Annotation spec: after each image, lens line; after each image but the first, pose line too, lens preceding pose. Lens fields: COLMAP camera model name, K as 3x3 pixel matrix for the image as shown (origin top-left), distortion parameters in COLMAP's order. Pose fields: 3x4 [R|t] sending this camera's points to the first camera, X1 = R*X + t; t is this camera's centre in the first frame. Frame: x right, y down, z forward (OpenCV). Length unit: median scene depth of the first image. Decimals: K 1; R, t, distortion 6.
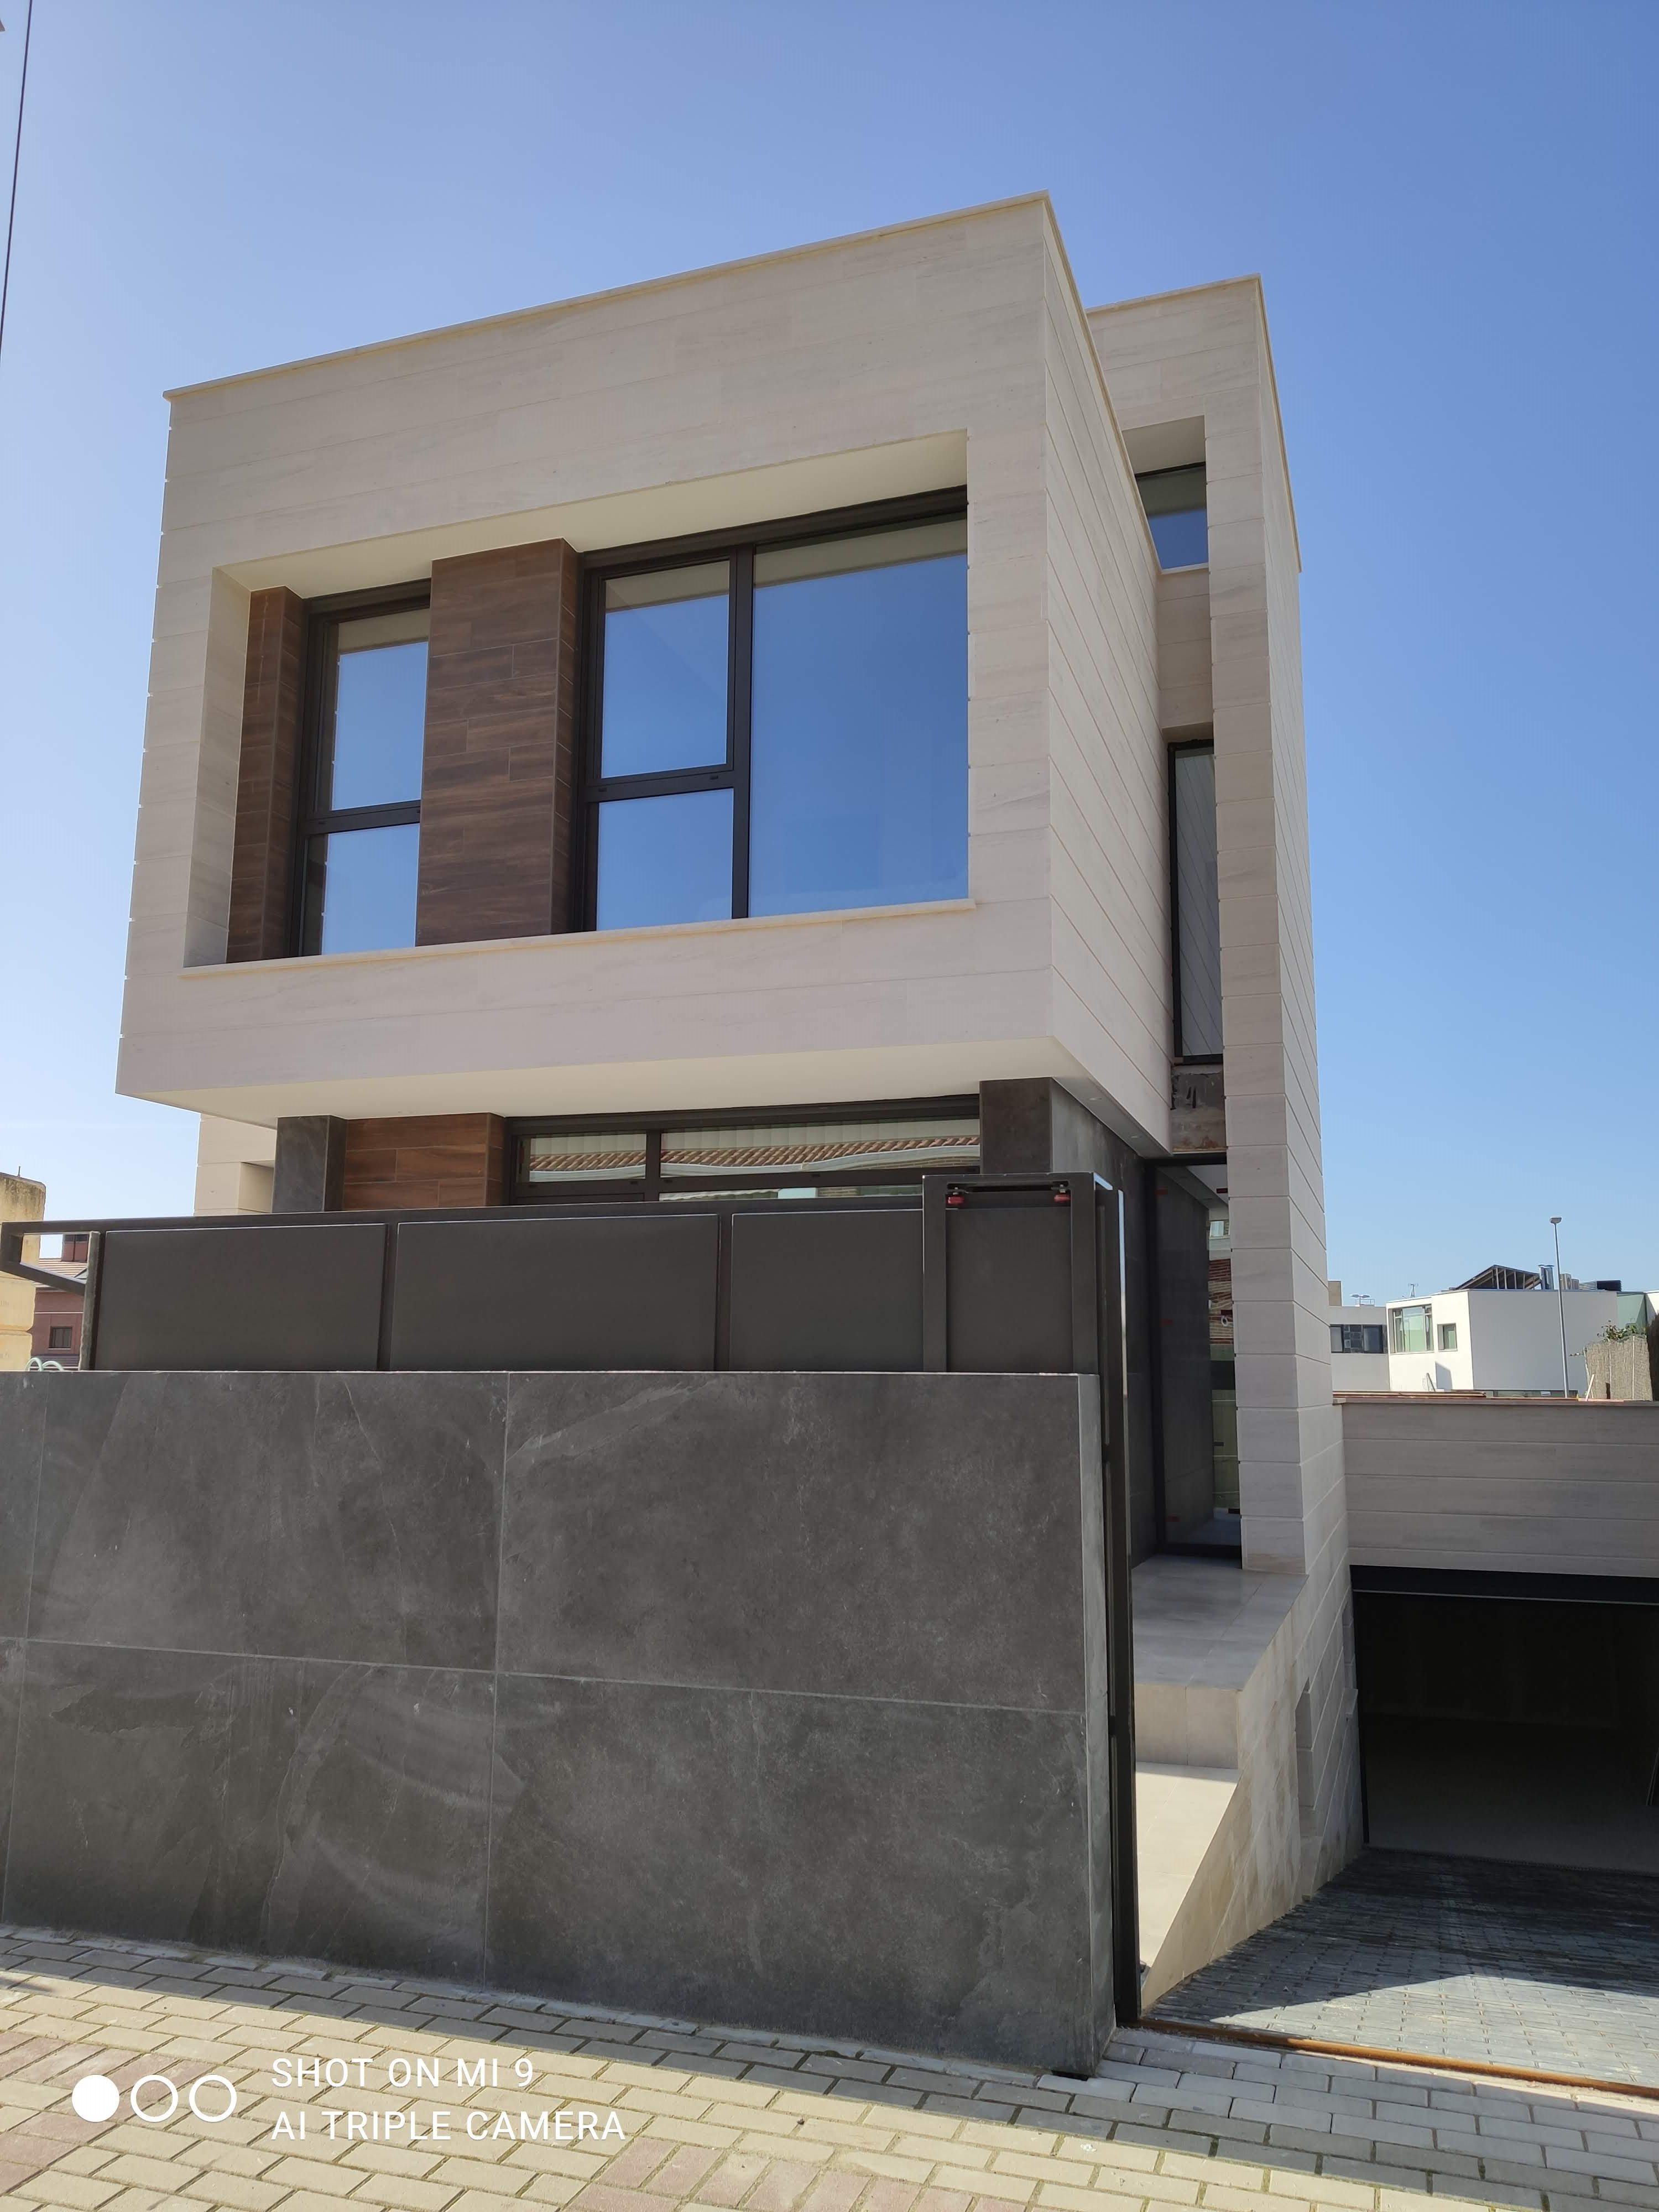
lens RADIAL K [[1705.3, 0, 830.2], [0, 1705.3, 1073.9], [0, 0, 1]] dist [-0.022122, -0.004008]
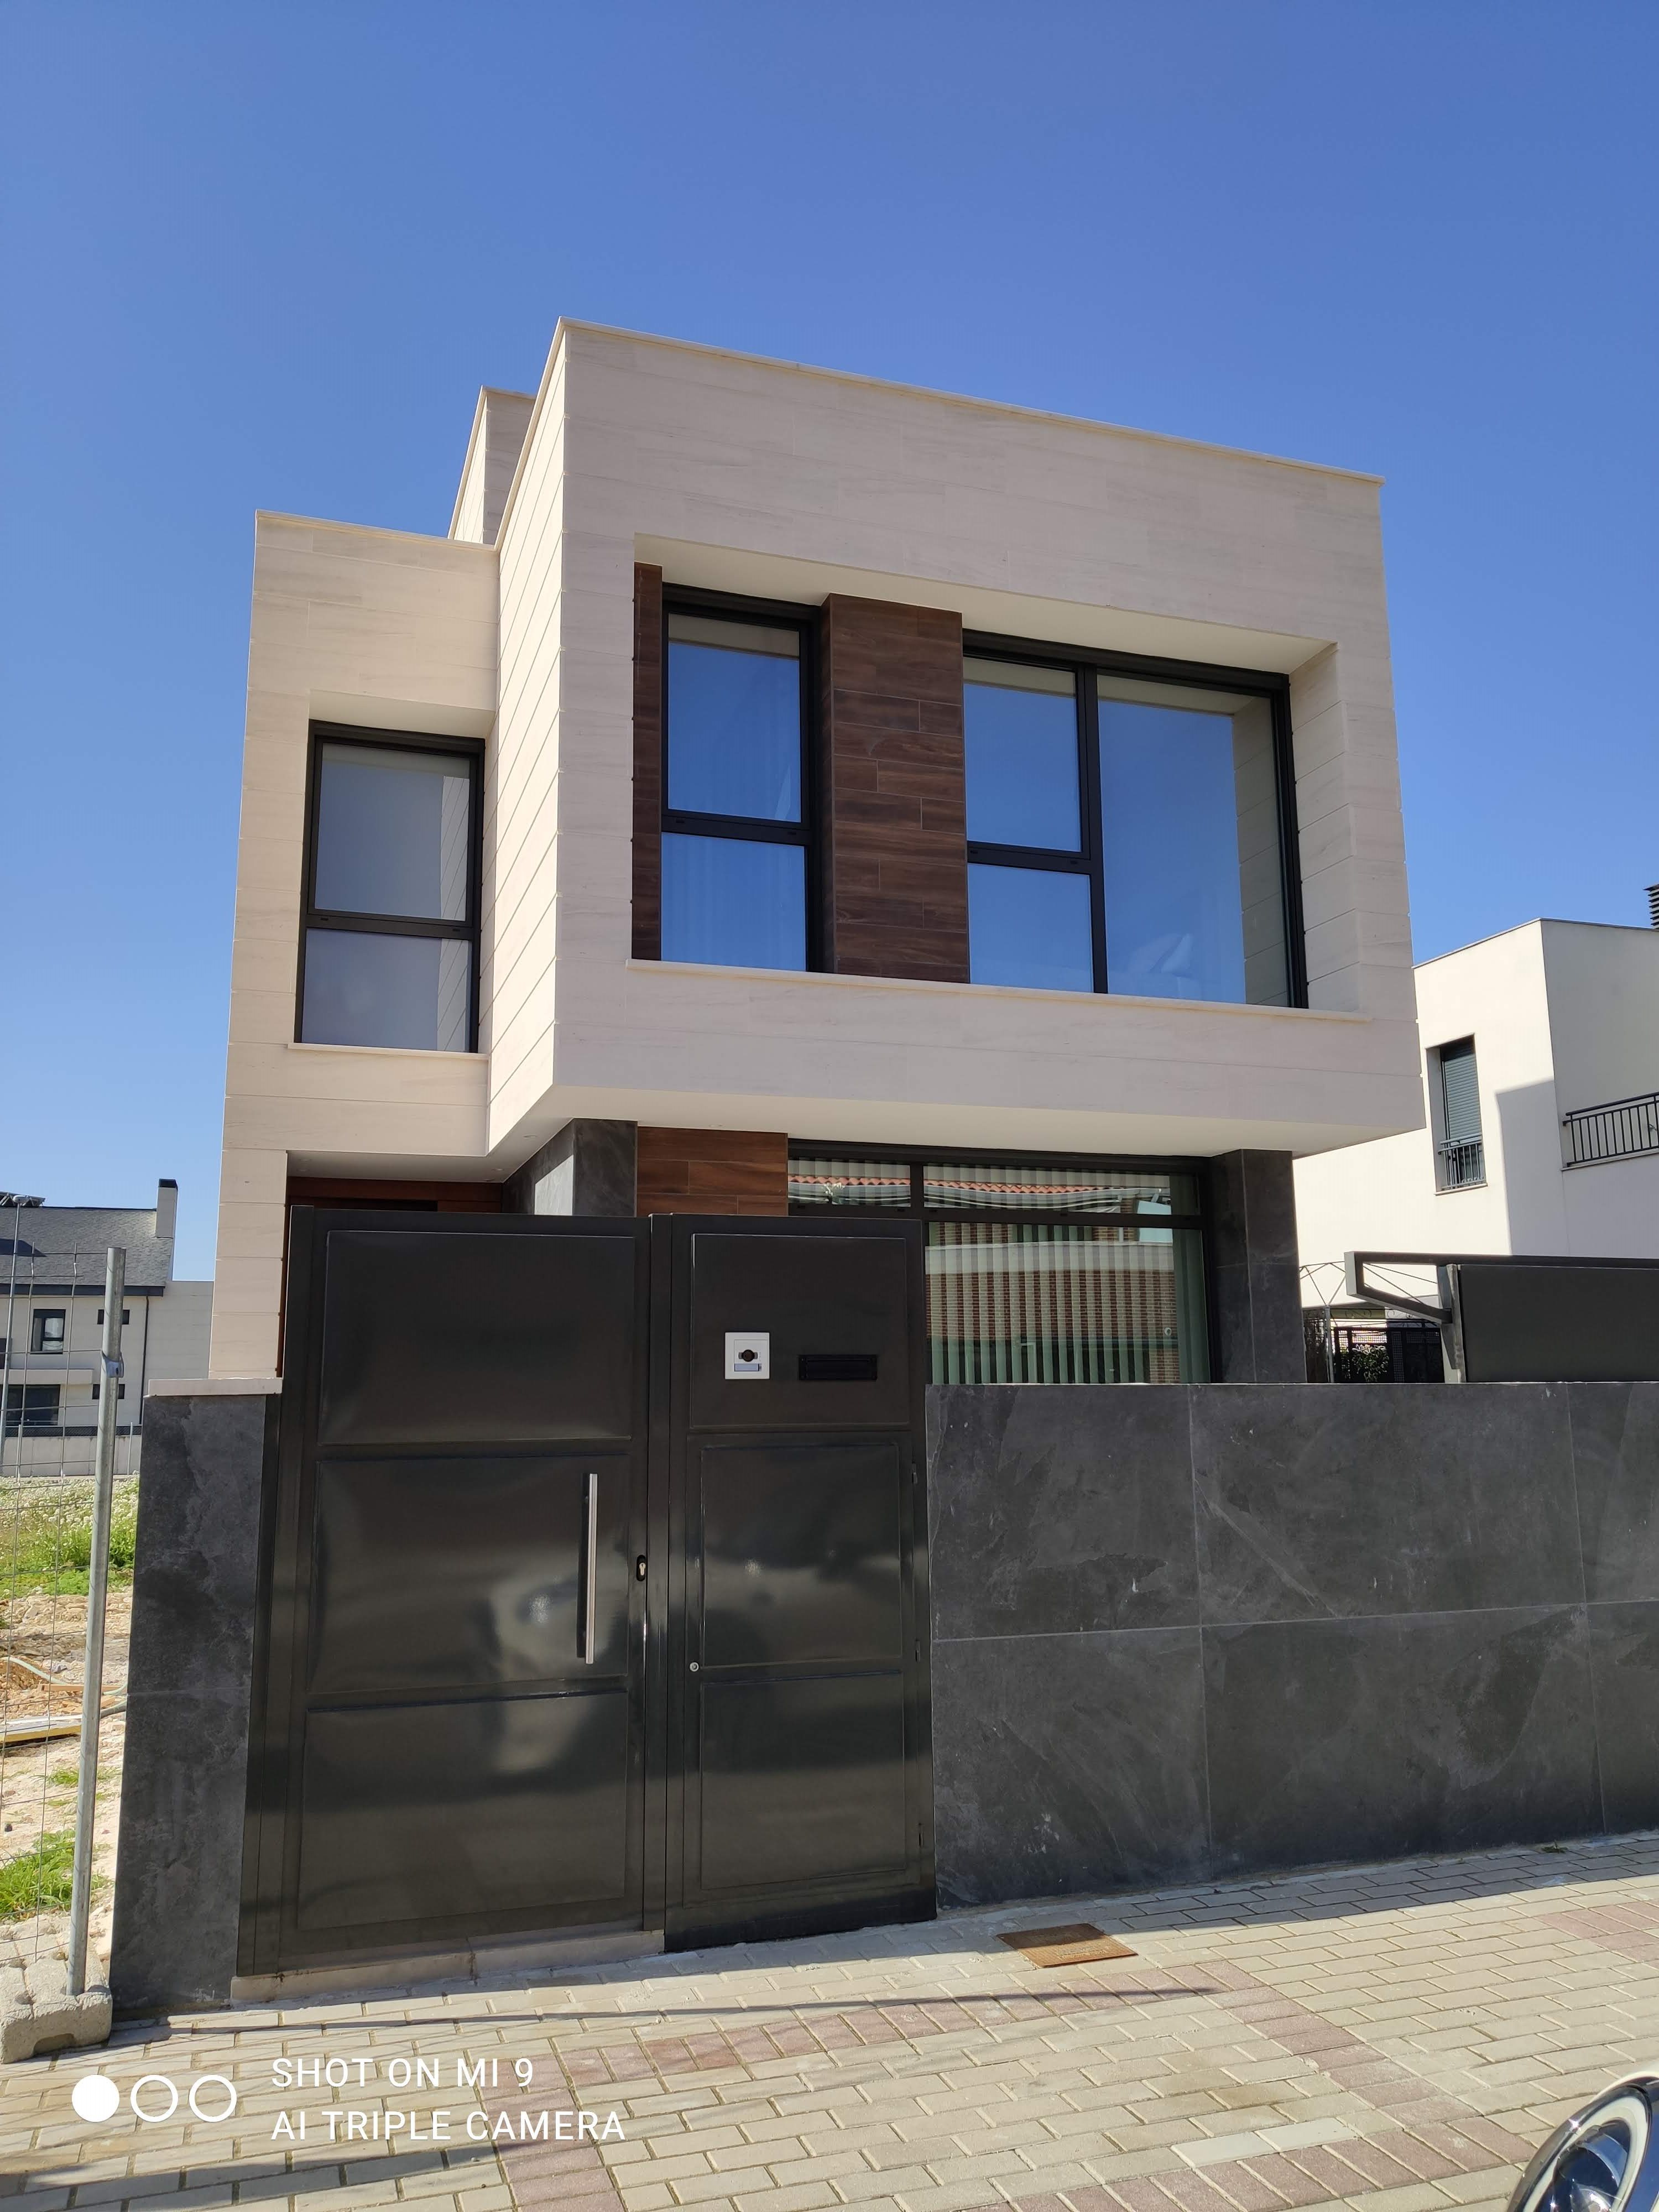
lens RADIAL K [[1674.1, 0, 829.5], [0, 1674.1, 1106.0], [0, 0, 1]] dist [-0.003736, -0.003097]
pose [[0.796657, 0.092749, 0.597273, -0.841984], [-0.097051, 0.994964, -0.025057, 0.031296], [-0.596589, -0.038004, 0.801646, 0.191015]]
